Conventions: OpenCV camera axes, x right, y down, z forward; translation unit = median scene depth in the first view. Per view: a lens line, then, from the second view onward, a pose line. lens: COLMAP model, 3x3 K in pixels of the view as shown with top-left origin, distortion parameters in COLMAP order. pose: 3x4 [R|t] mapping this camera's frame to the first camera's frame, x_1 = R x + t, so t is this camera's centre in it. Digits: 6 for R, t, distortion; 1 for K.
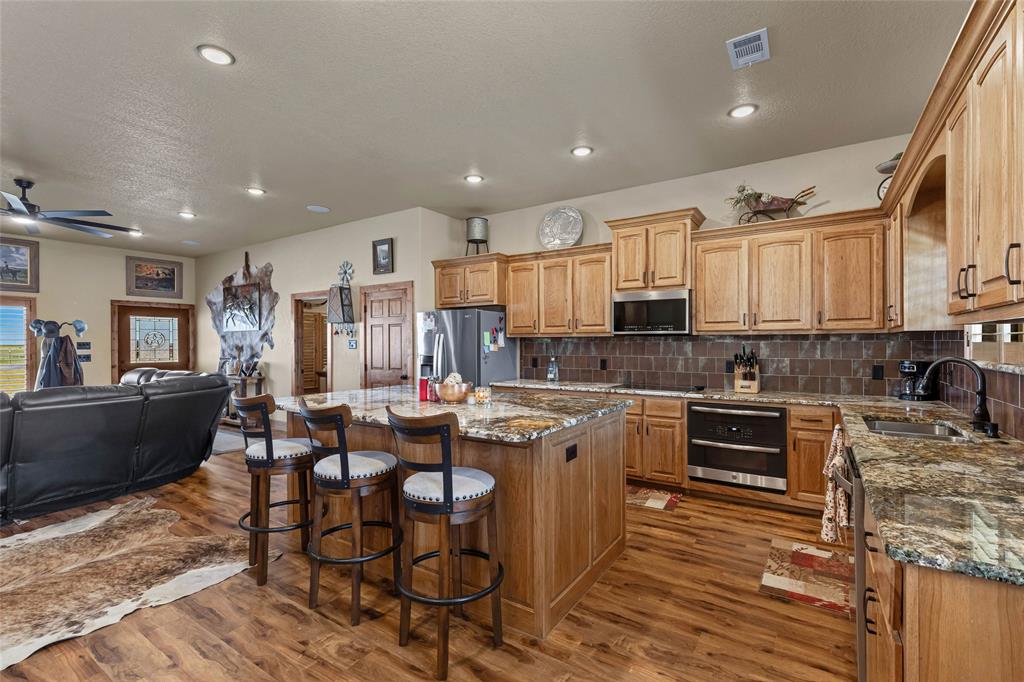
lens RADIAL K [[461.8, 0, 517.9], [0, 461.8, 342.4], [0, 0, 1]] dist [0.008406, -0.001475]
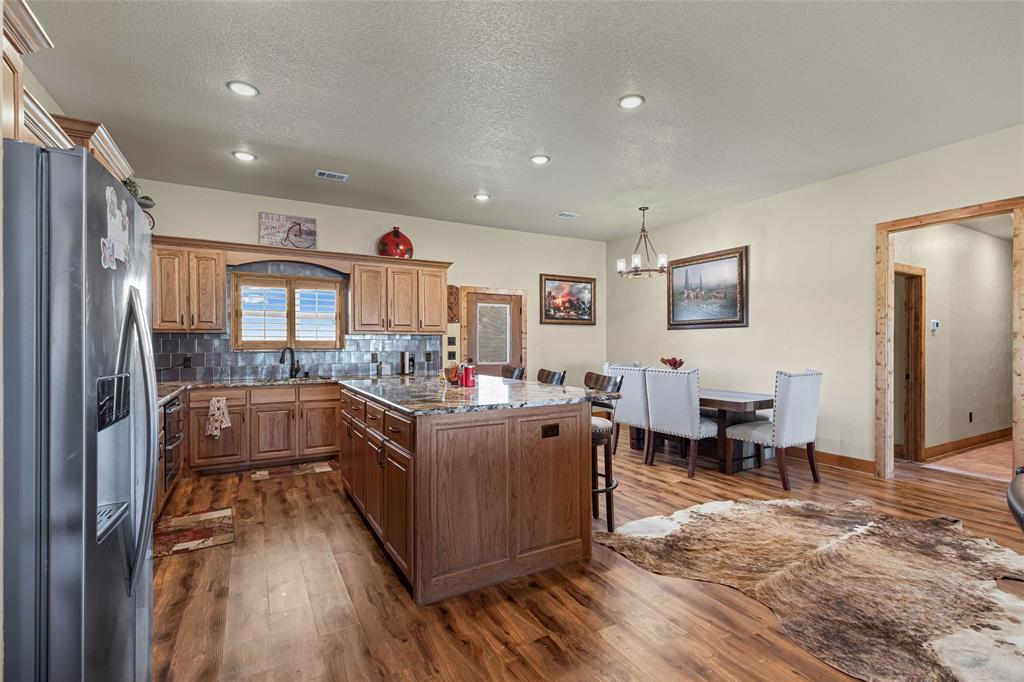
lens RADIAL K [[461.8, 0, 519.3], [0, 461.8, 345.8], [0, 0, 1]] dist [0.008406, -0.001475]
pose [[-0.895889, 0.005064, 0.444249, -0.386257], [0.006586, 0.999977, 0.001883, 0.011771], [-0.444229, 0.004613, -0.895901, 0.930993]]
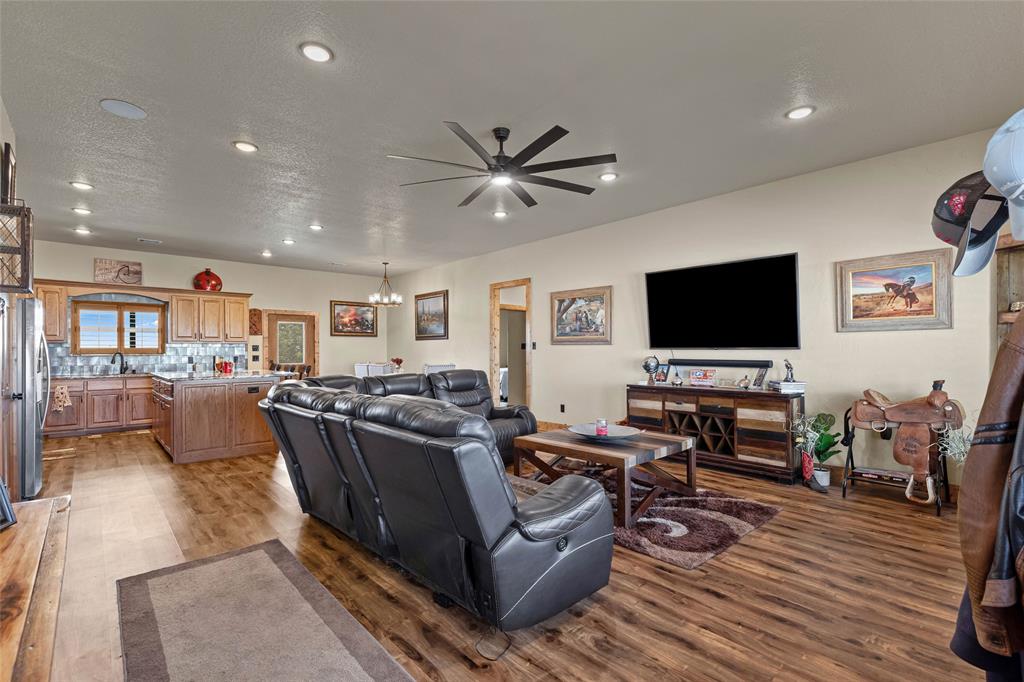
lens RADIAL K [[461.8, 0, 518.9], [0, 461.8, 349.7], [0, 0, 1]] dist [0.008406, -0.001475]
pose [[-0.971535, 0.009995, 0.236687, -0.939904], [0.009716, 0.999950, -0.002345, 0.018969], [-0.236699, 0.000021, -0.971583, 1.294637]]
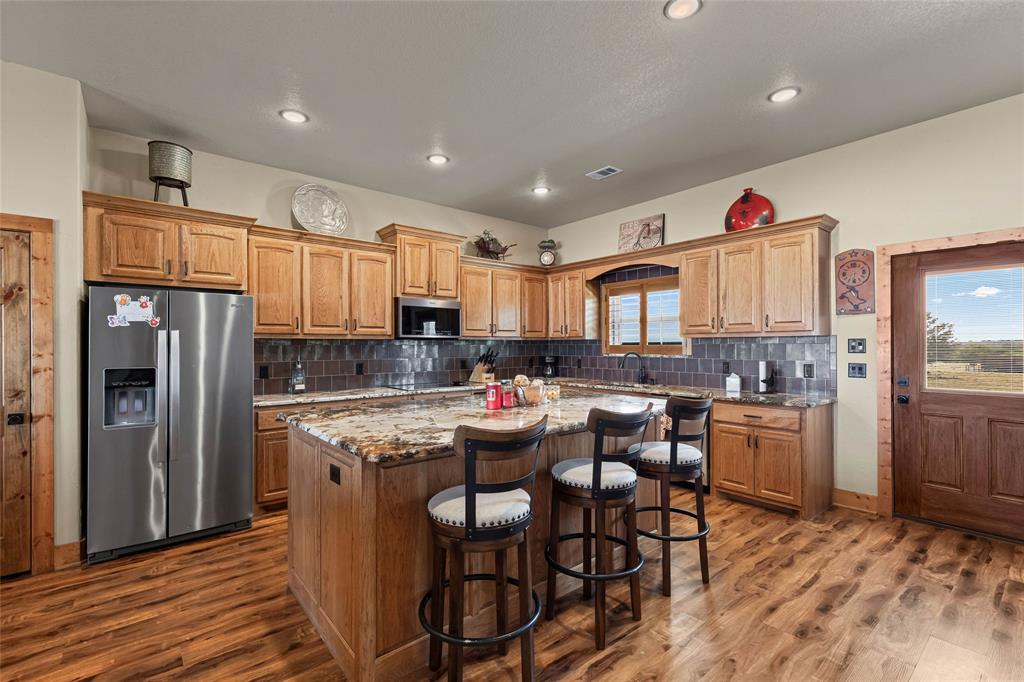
lens RADIAL K [[461.8, 0, 517.5], [0, 461.8, 341.8], [0, 0, 1]] dist [0.008406, -0.001475]
pose [[0.285690, 0.011955, 0.958247, -0.493812], [0.002023, 0.999912, -0.013078, 0.004212], [-0.958320, 0.005675, 0.285641, 0.336157]]
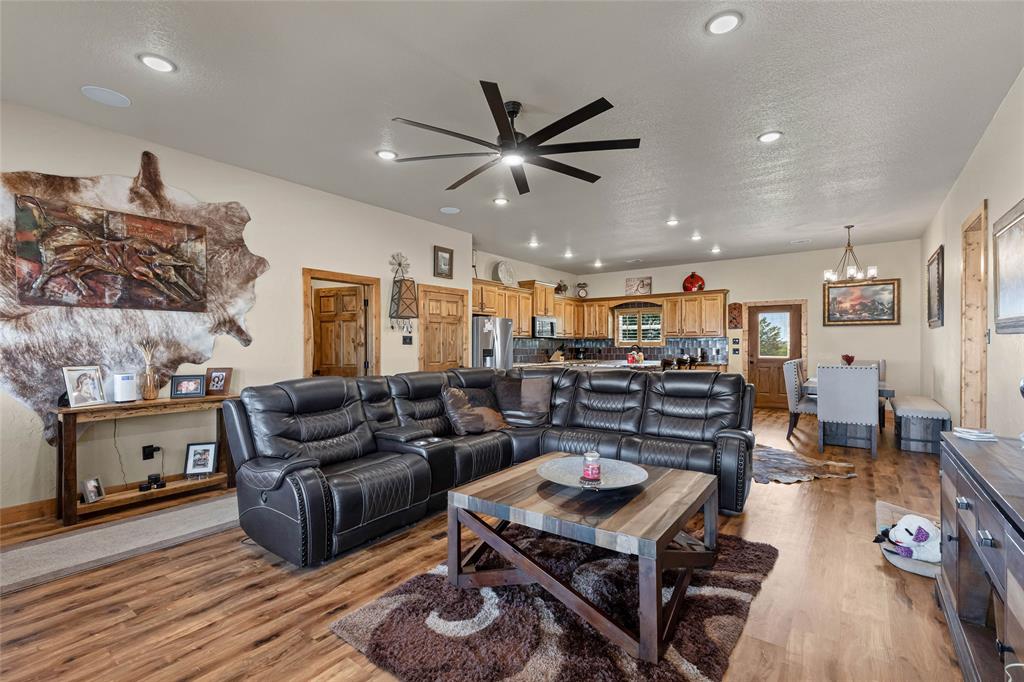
lens RADIAL K [[461.8, 0, 515.4], [0, 461.8, 345.9], [0, 0, 1]] dist [0.008406, -0.001475]
pose [[0.054468, 0.001774, 0.998514, -1.307257], [0.001566, 0.999997, -0.001862, 0.018404], [-0.998514, 0.001665, 0.054465, 0.708944]]
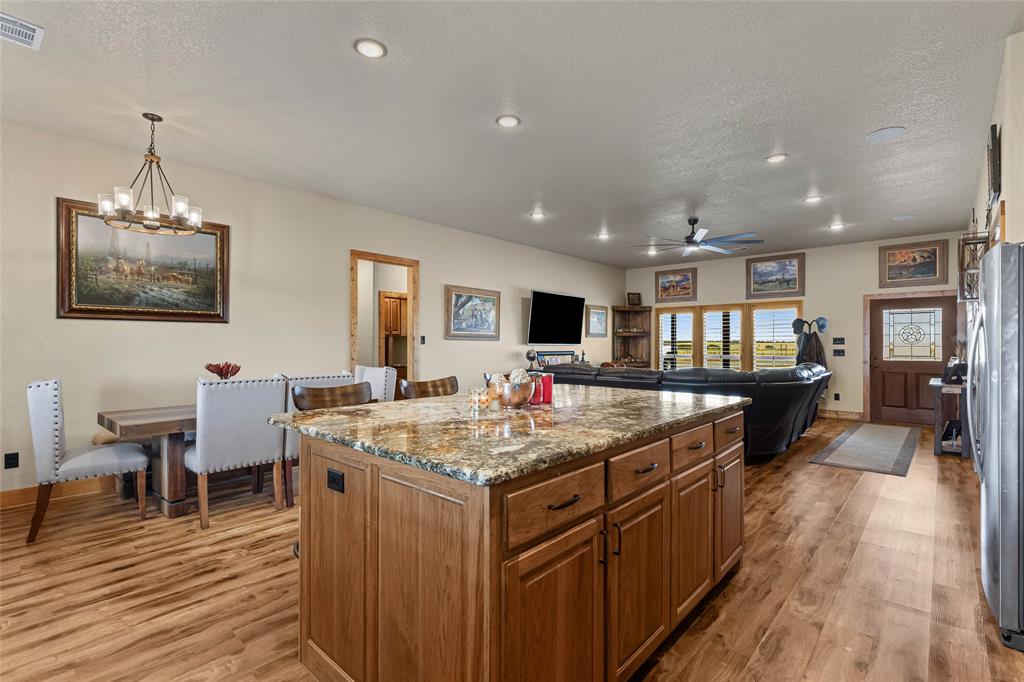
lens RADIAL K [[461.8, 0, 514.8], [0, 461.8, 354.8], [0, 0, 1]] dist [0.008406, -0.001475]
pose [[-0.154121, 0.028805, -0.987632, 0.279679], [-0.000024, 0.999575, 0.029157, 0.009560], [0.988052, 0.004518, -0.154054, 0.510261]]
